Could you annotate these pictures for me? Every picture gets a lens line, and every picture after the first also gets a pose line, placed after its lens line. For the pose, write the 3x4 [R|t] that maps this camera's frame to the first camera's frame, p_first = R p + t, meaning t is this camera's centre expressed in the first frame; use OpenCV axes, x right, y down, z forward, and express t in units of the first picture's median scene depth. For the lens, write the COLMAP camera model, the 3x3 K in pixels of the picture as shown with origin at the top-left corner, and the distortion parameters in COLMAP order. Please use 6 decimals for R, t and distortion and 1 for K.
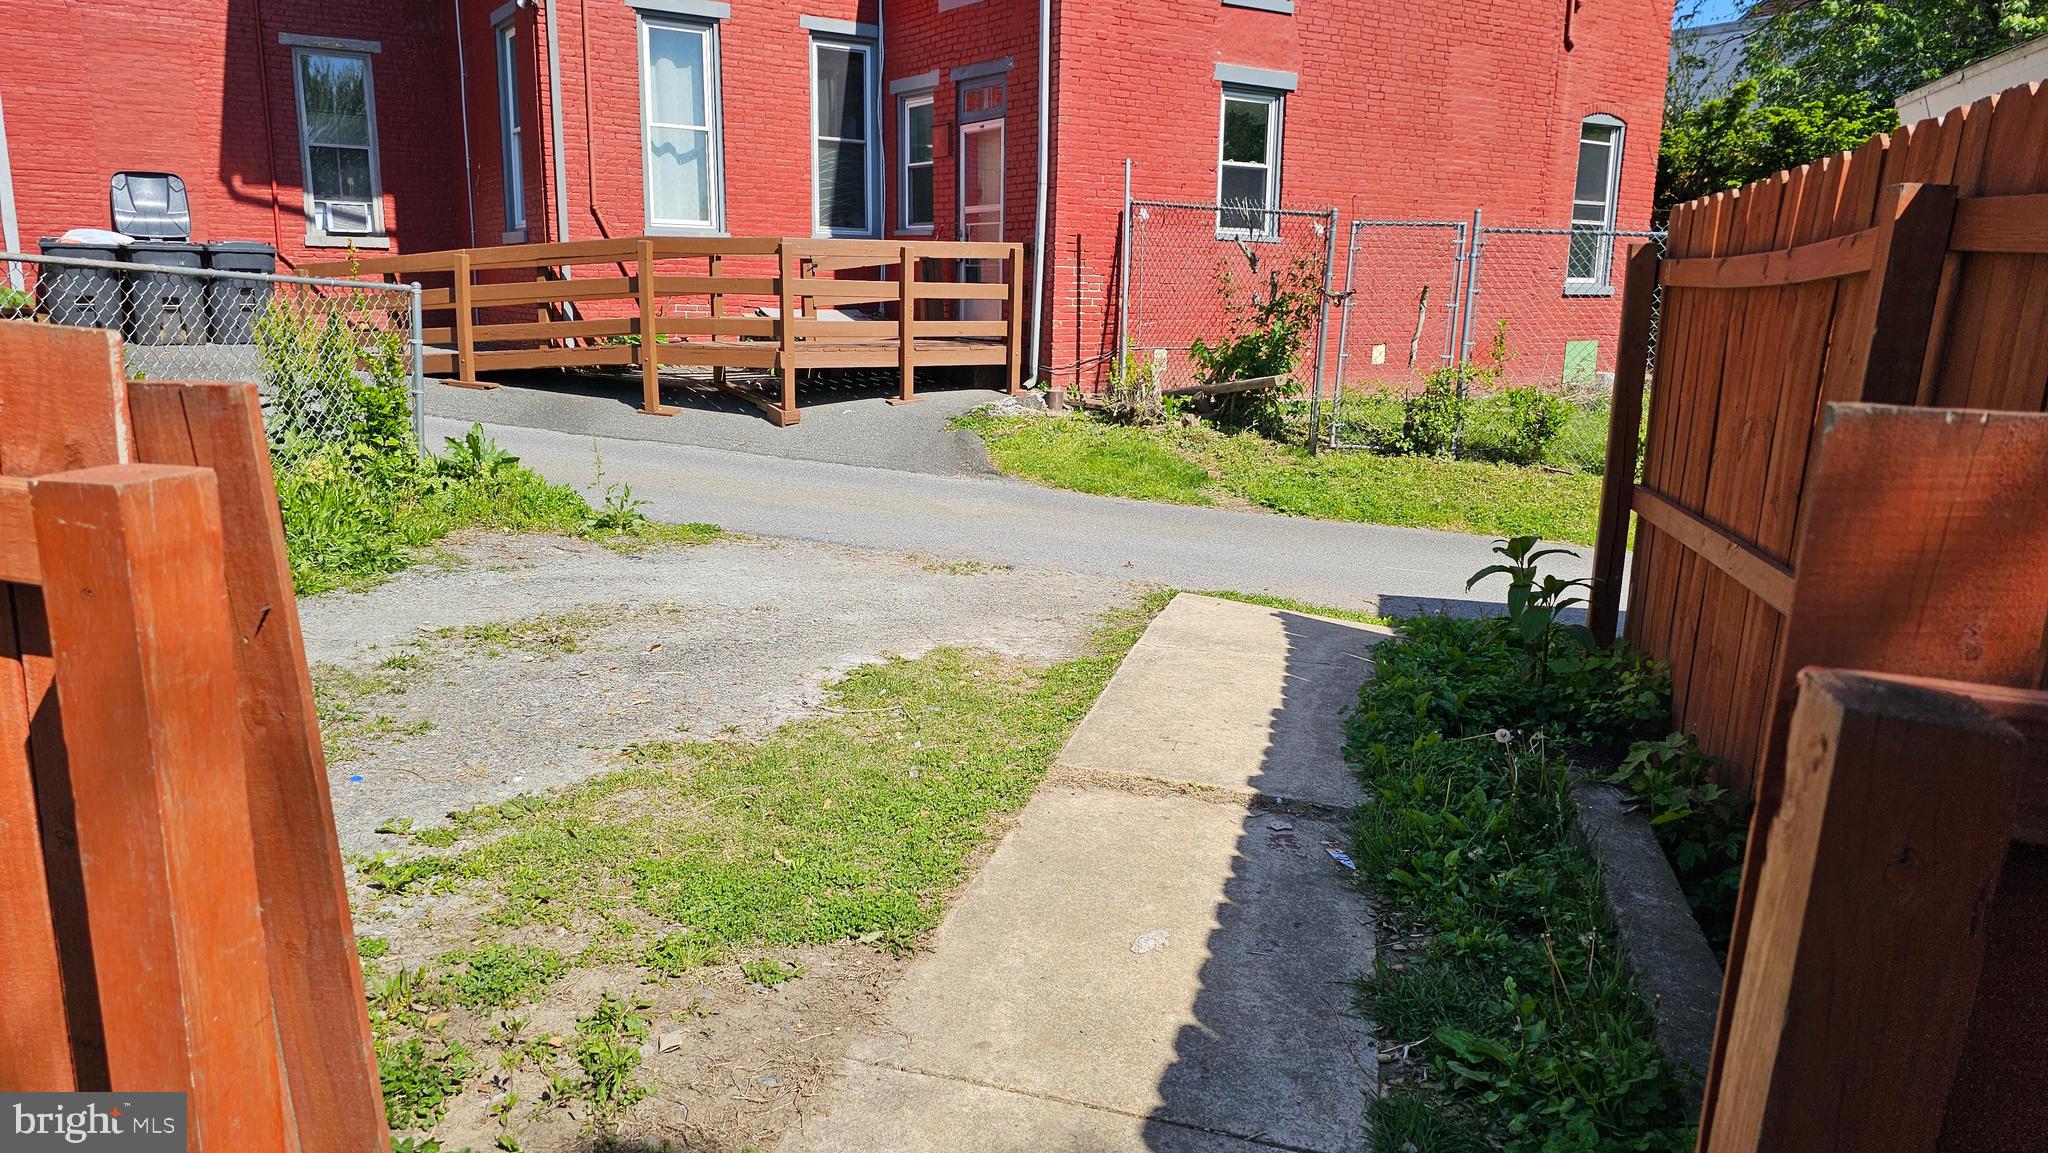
lens RADIAL K [[1372.6, 0, 1017.9], [0, 1372.6, 568.2], [0, 0, 1]] dist [0.079894, -0.074456]
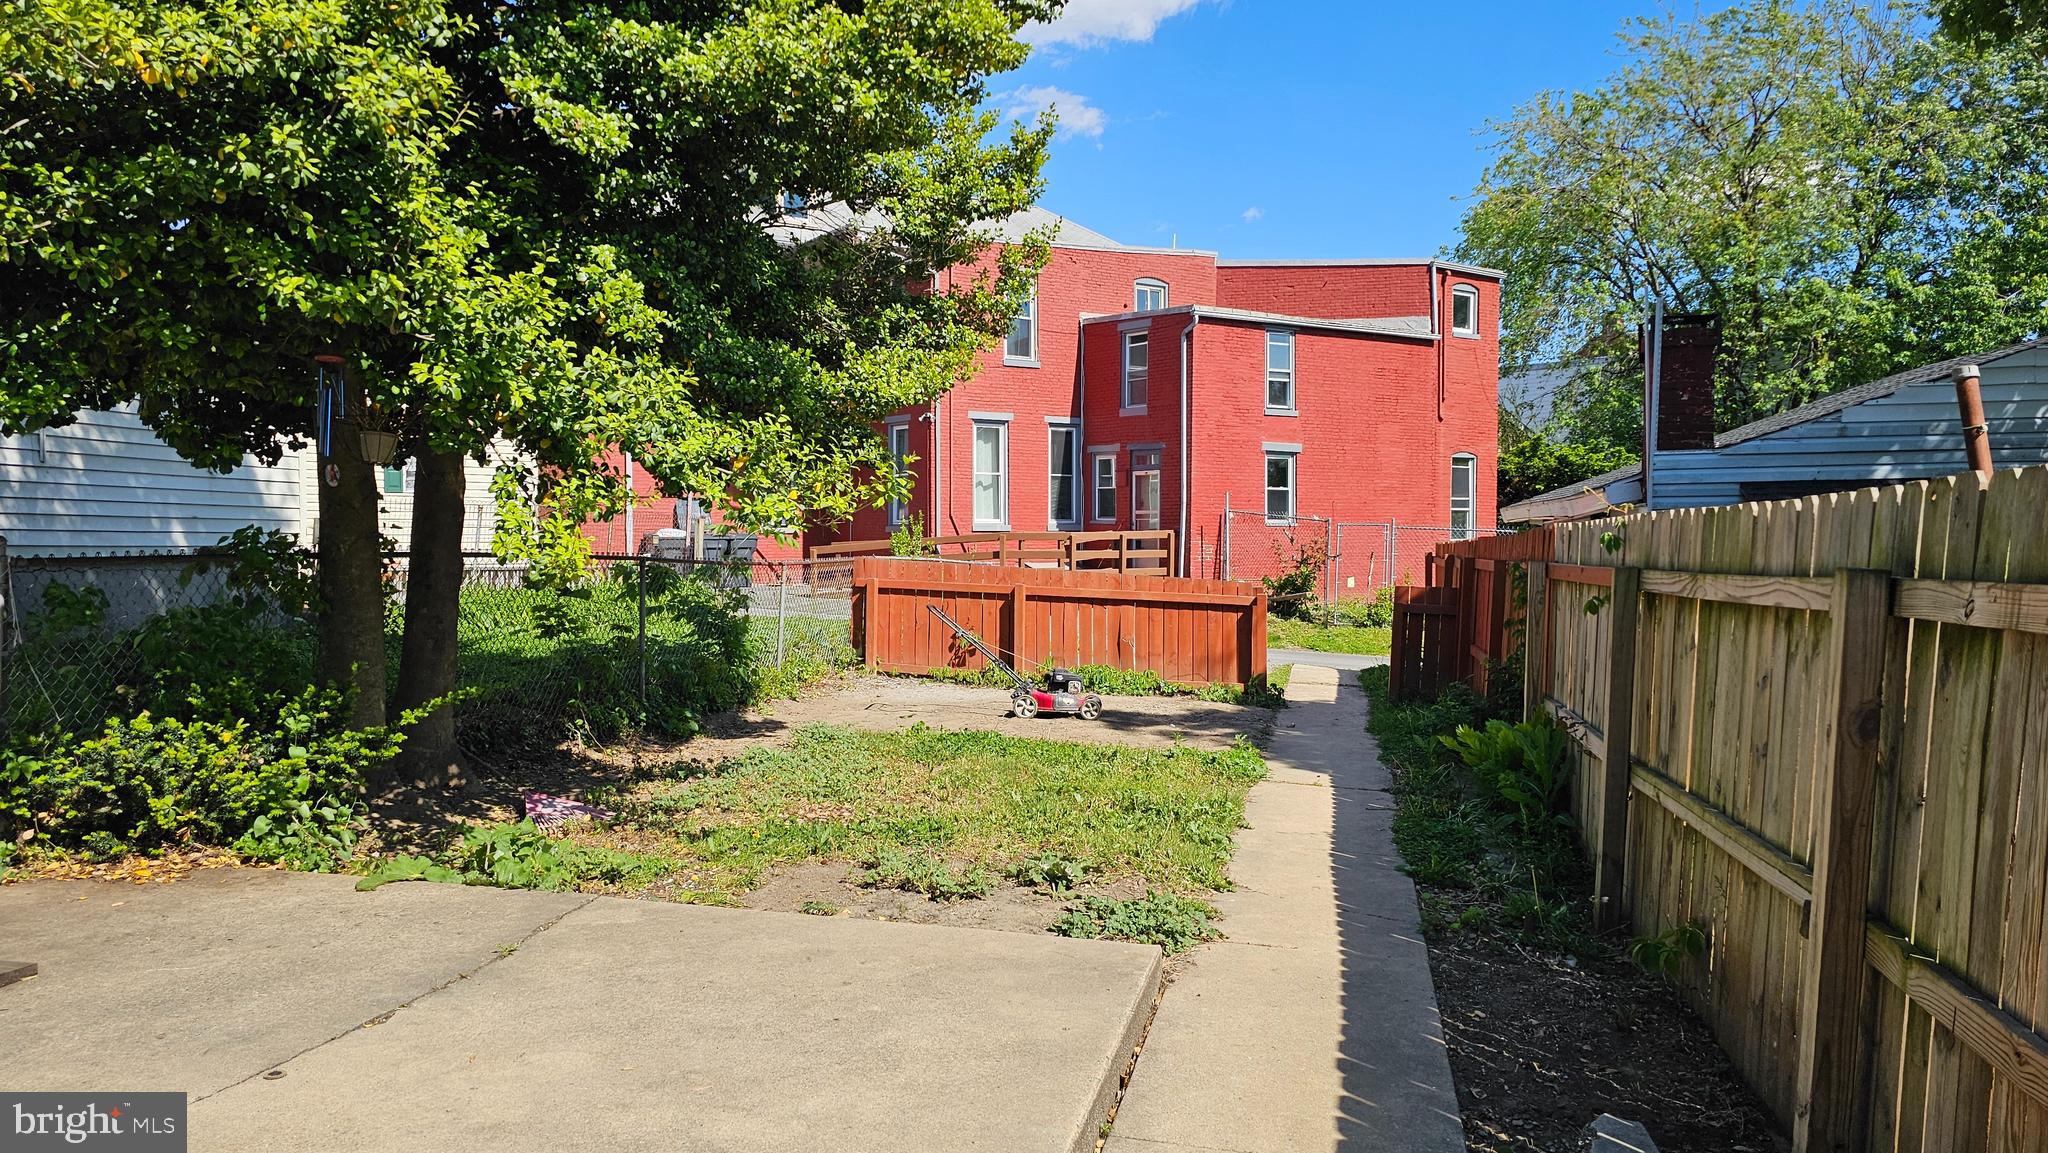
lens RADIAL K [[1372.6, 0, 1012.2], [0, 1372.6, 584.0], [0, 0, 1]] dist [0.079894, -0.074456]
pose [[0.999576, -0.015441, 0.024702, -0.322576], [0.019129, 0.987439, -0.156839, 0.174390], [-0.021970, 0.157245, 0.987315, -1.105698]]
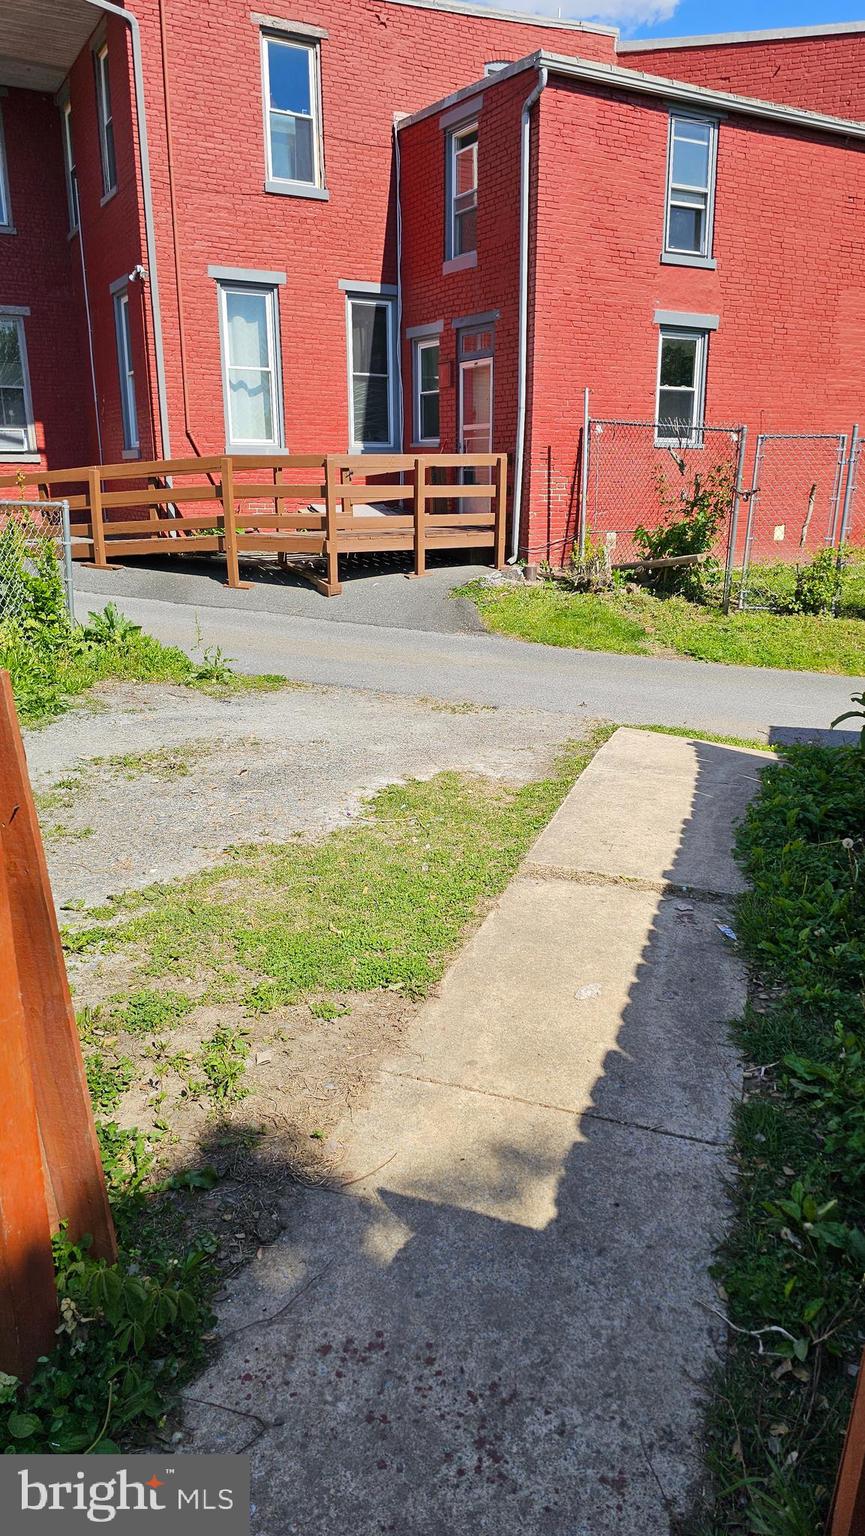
lens RADIAL K [[1029.5, 0, 452.0], [0, 1029.5, 756.7], [0, 0, 1]] dist [0.079894, -0.074456]
pose [[0.998658, -0.001492, -0.051777, 0.002400], [0.004866, 0.997867, 0.065095, -0.011458], [0.051569, -0.065259, 0.996535, -0.017618]]
